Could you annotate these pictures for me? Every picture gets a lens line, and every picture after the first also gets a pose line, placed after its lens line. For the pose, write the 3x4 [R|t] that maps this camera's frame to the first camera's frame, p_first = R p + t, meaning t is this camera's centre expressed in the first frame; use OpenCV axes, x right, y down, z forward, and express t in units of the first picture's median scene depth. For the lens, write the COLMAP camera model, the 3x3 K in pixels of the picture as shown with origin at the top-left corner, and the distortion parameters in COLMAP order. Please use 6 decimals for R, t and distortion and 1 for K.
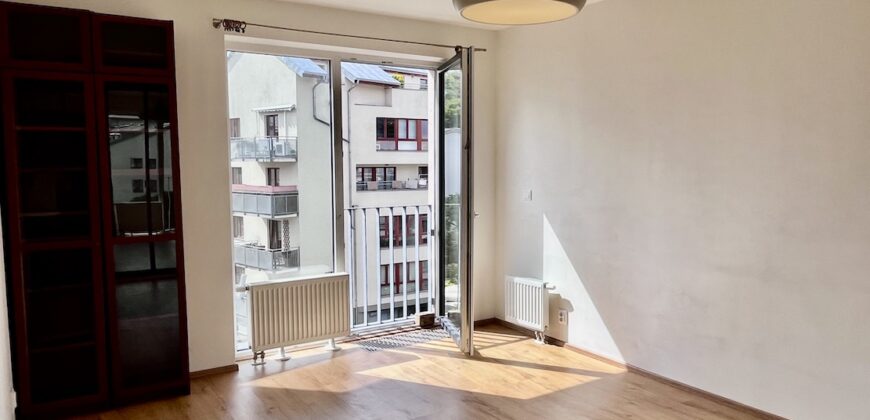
lens RADIAL K [[618.1, 0, 435.0], [0, 618.1, 210.0], [0, 0, 1]] dist [-0.000365, -0.000269]
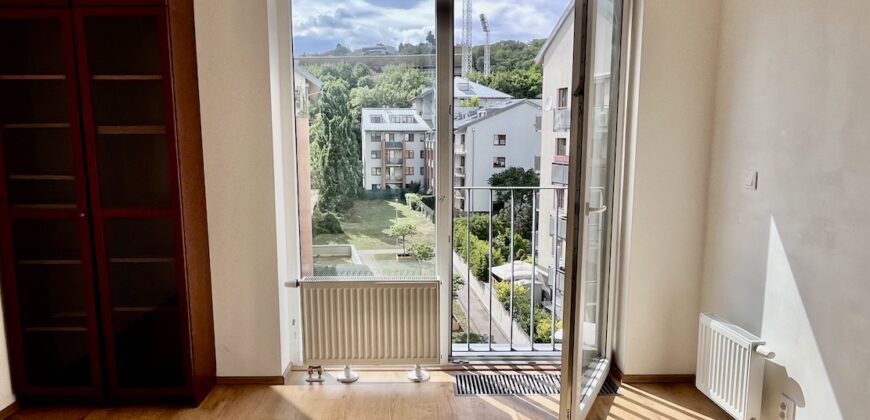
lens RADIAL K [[608.1, 0, 434.8], [0, 608.1, 224.0], [0, 0, 1]] dist [-0.000258, -0.002395]
pose [[0.841902, 0.082847, -0.533233, 0.226646], [-0.046284, 0.995590, 0.081604, -0.018026], [0.537642, -0.044023, 0.842024, 0.415987]]
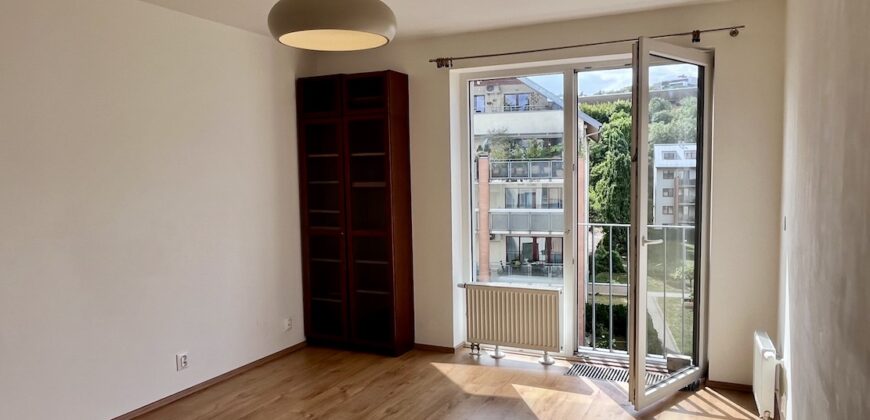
lens RADIAL K [[608.1, 0, 434.8], [0, 608.1, 224.0], [0, 0, 1]] dist [-0.000258, -0.002395]
pose [[0.509832, 0.068240, -0.857563, 0.589287], [-0.057891, 0.997311, 0.044944, -0.034370], [0.858324, 0.026731, 0.512411, 0.336496]]
